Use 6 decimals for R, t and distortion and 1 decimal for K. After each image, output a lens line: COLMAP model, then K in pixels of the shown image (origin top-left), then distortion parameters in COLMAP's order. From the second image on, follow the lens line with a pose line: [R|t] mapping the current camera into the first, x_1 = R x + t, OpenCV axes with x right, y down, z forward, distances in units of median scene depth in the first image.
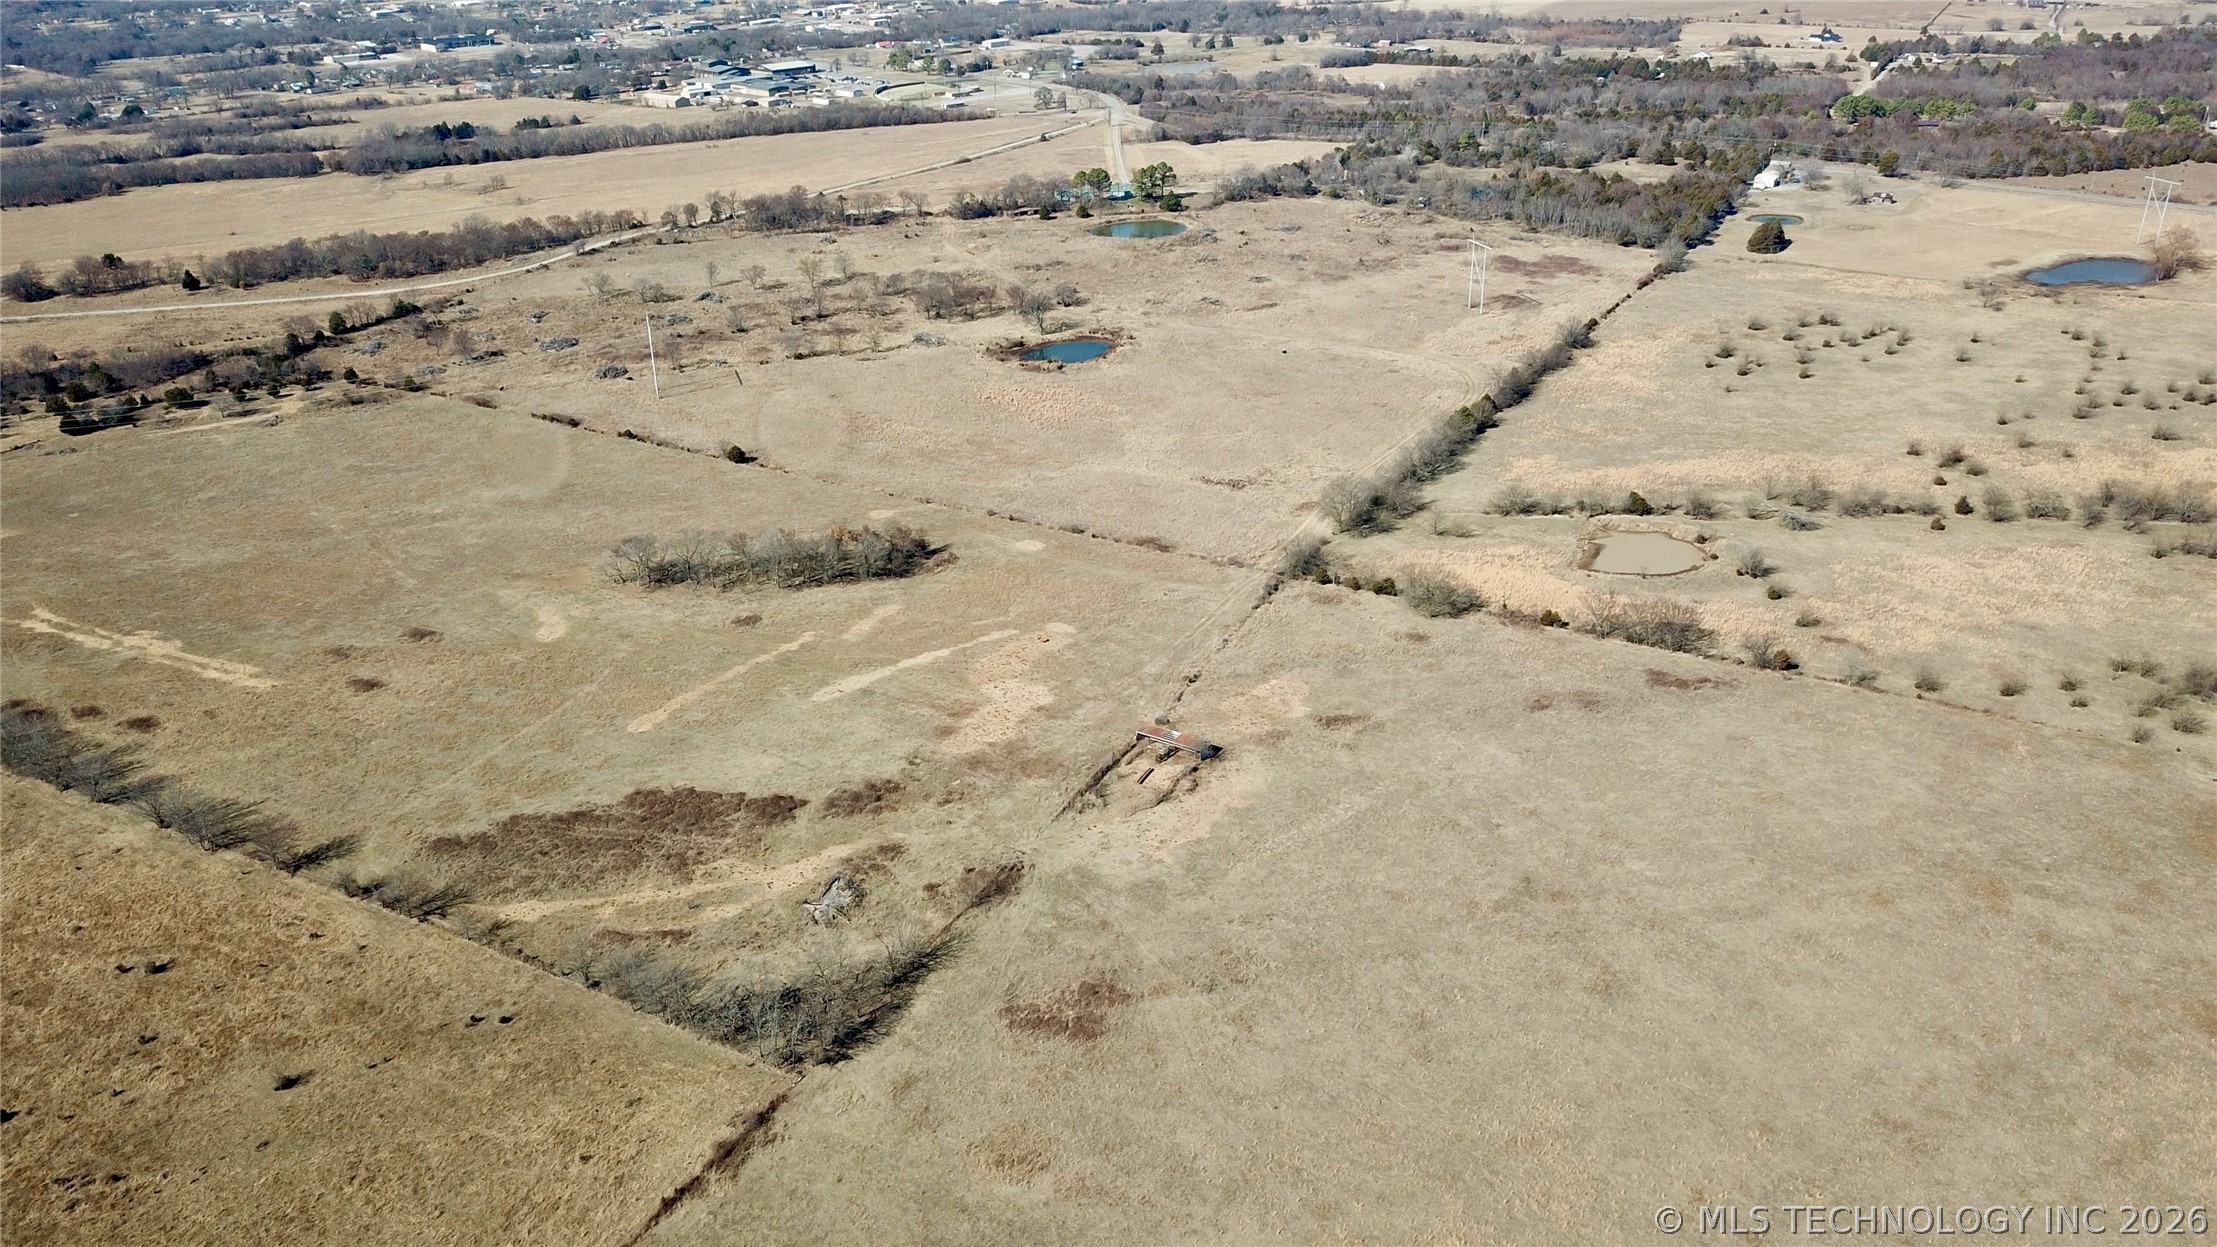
lens RADIAL K [[1702.8, 0, 1097.9], [0, 1702.8, 627.7], [0, 0, 1]] dist [0.000008, 0.000779]
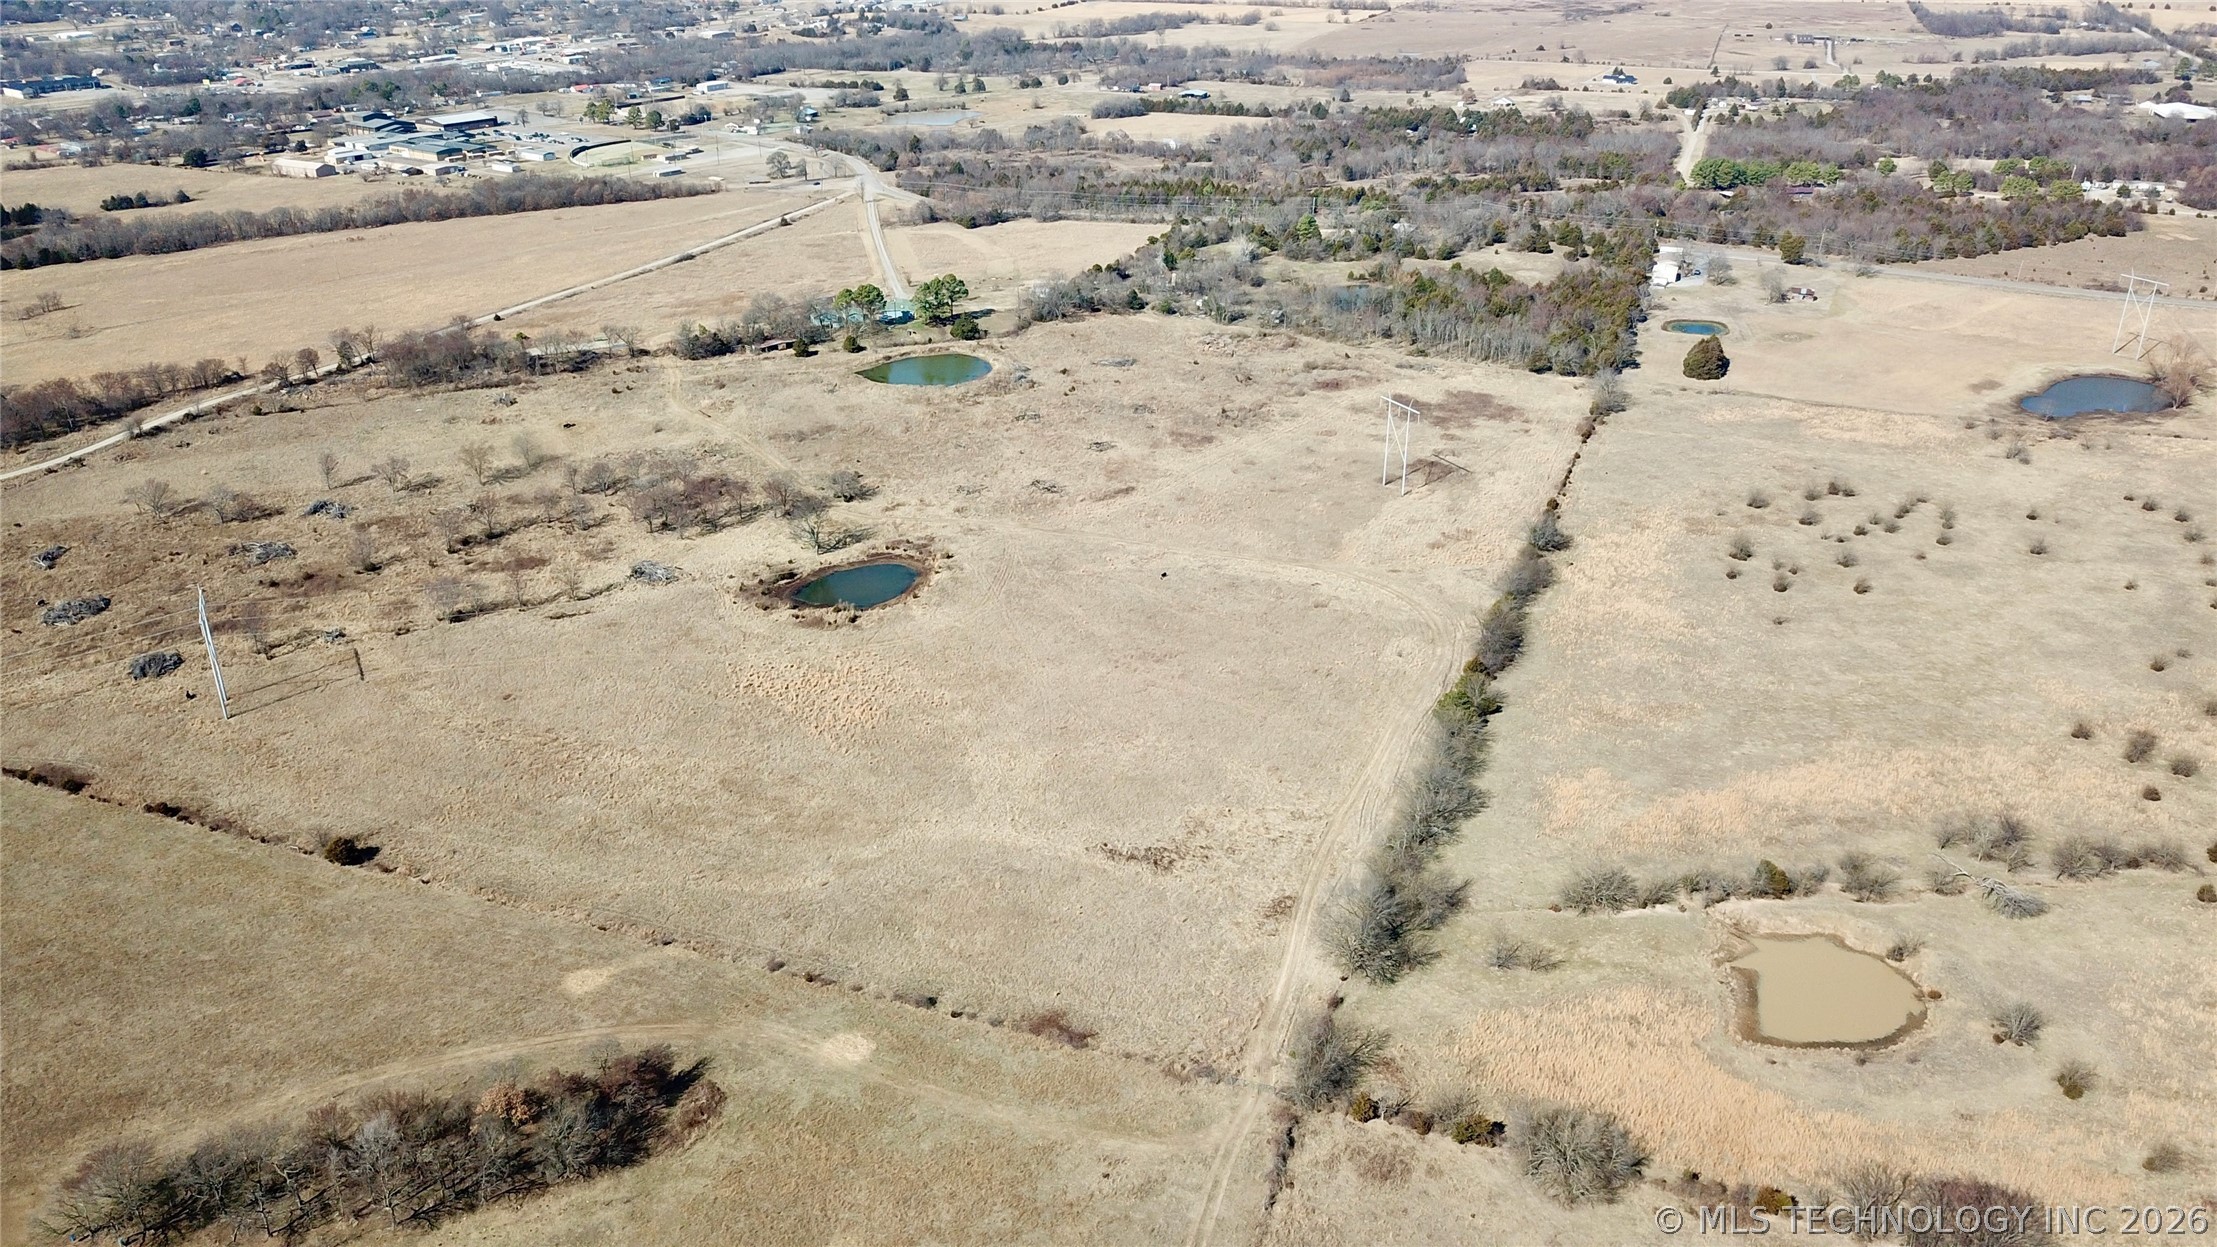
lens RADIAL K [[1698.4, 0, 1100.9], [0, 1698.4, 631.3], [0, 0, 1]] dist [0.003334, -0.000207]
pose [[0.987152, -0.053461, 0.150573, -0.017055], [0.054369, 0.998519, -0.001916, -0.091934], [-0.150247, 0.010078, 0.988597, 0.197026]]
